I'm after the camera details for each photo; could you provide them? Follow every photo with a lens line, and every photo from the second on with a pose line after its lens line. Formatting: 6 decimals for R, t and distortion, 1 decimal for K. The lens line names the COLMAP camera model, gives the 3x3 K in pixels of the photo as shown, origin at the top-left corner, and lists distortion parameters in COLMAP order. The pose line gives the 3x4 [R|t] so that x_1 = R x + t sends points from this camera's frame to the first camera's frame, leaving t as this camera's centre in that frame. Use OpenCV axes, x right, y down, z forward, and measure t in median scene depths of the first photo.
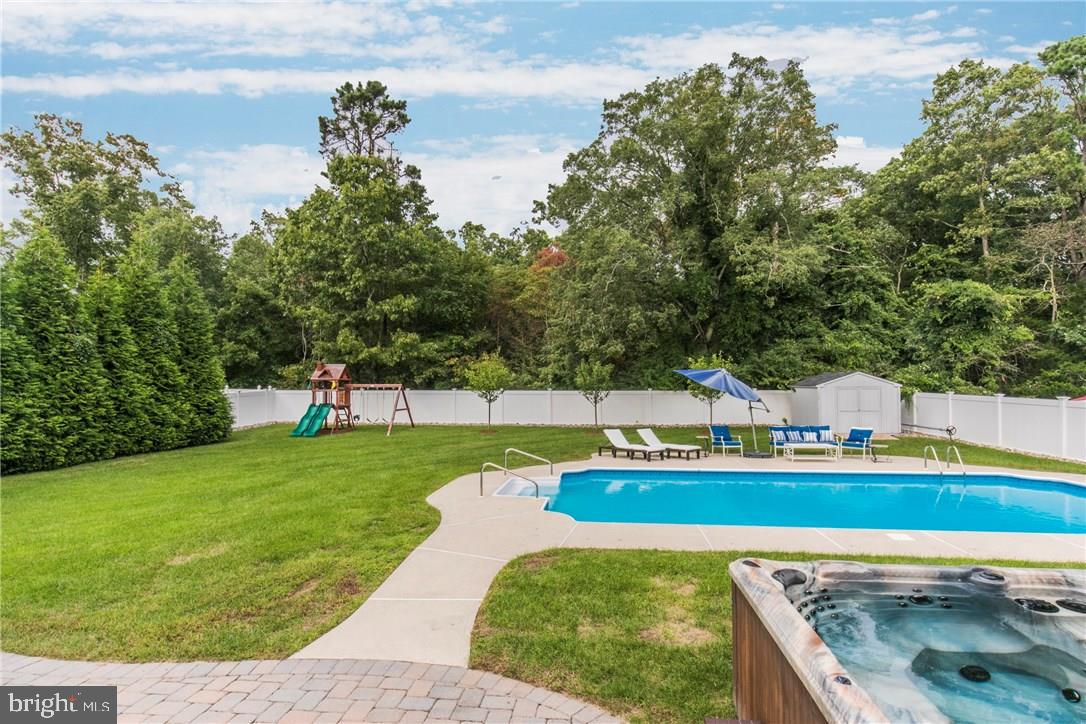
lens RADIAL K [[541.6, 0, 543.0], [0, 541.6, 362.0], [0, 0, 1]] dist [0.004299, 0.000525]
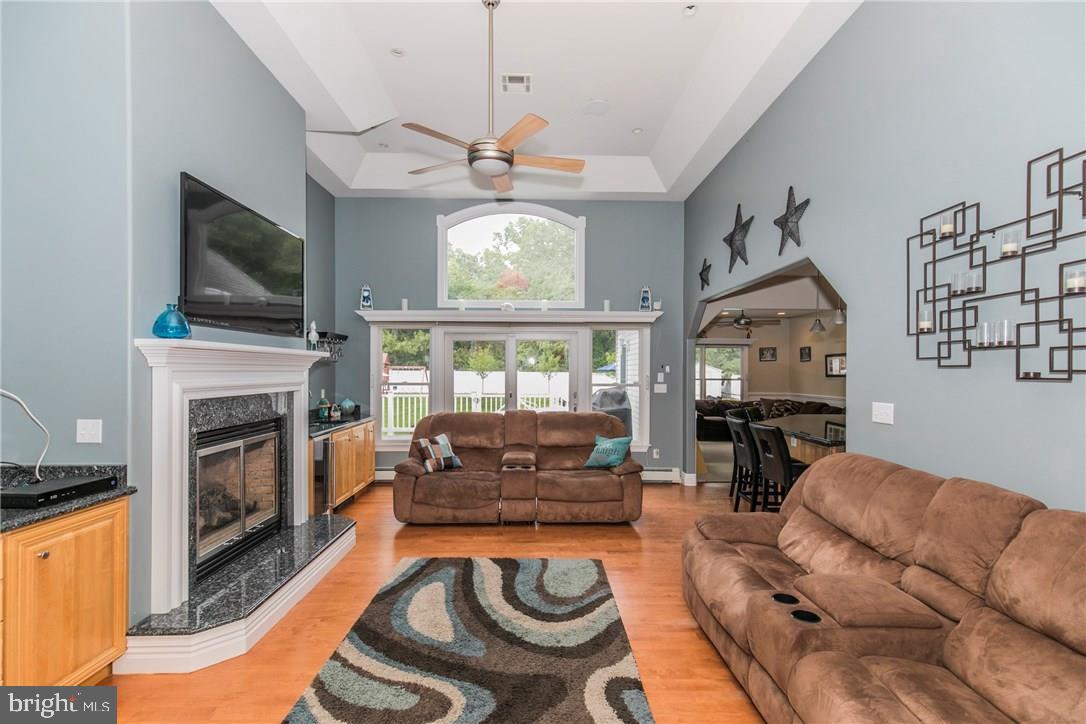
lens RADIAL K [[487.5, 0, 541.1], [0, 487.5, 371.6], [0, 0, 1]] dist [0.003134, -0.000201]
pose [[0.991671, 0.012940, 0.128143, -0.102170], [-0.018890, 0.998793, 0.045329, -0.013986], [-0.127402, -0.047372, 0.990719, -0.414082]]
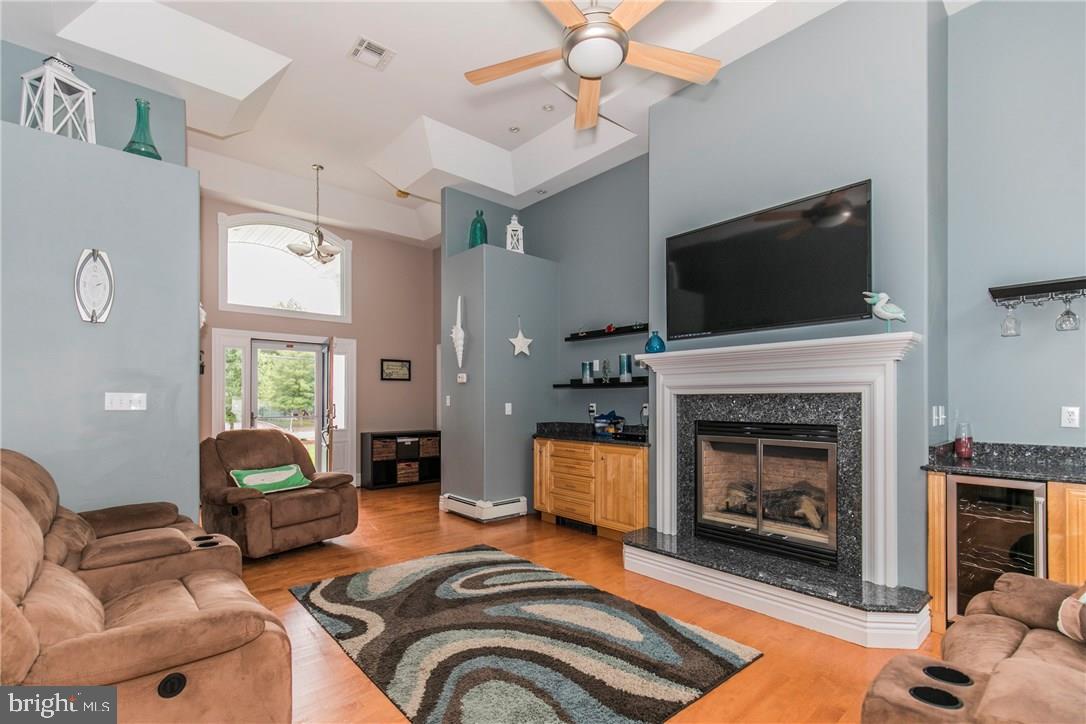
lens RADIAL K [[494.2, 0, 541.3], [0, 494.2, 399.1], [0, 0, 1]] dist [0.001827, 0.000069]
pose [[-0.667153, 0.009196, -0.744864, -0.025728], [0.040150, 0.998914, -0.023630, 0.001496], [0.743838, -0.045671, -0.666798, -0.232373]]
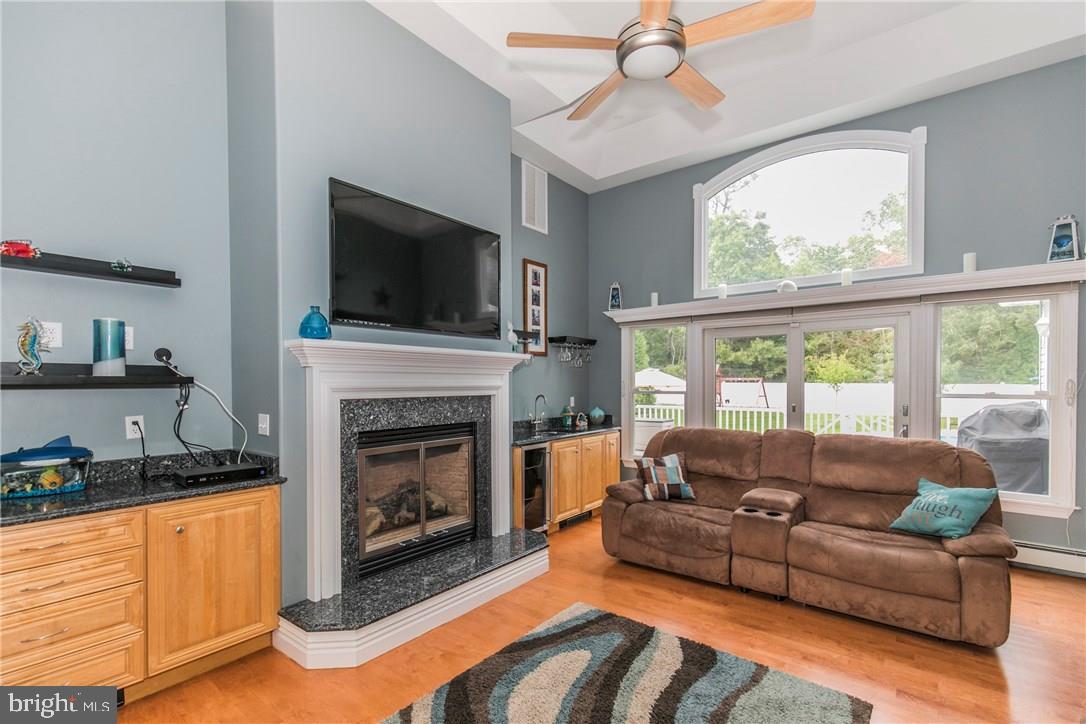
lens RADIAL K [[494.9, 0, 539.7], [0, 494.9, 388.7], [0, 0, 1]] dist [0.011475, -0.000216]
pose [[0.850095, 0.013698, -0.526452, -0.068924], [0.017102, 0.998416, 0.053594, -0.009237], [0.526352, -0.054563, 0.848514, -0.370961]]
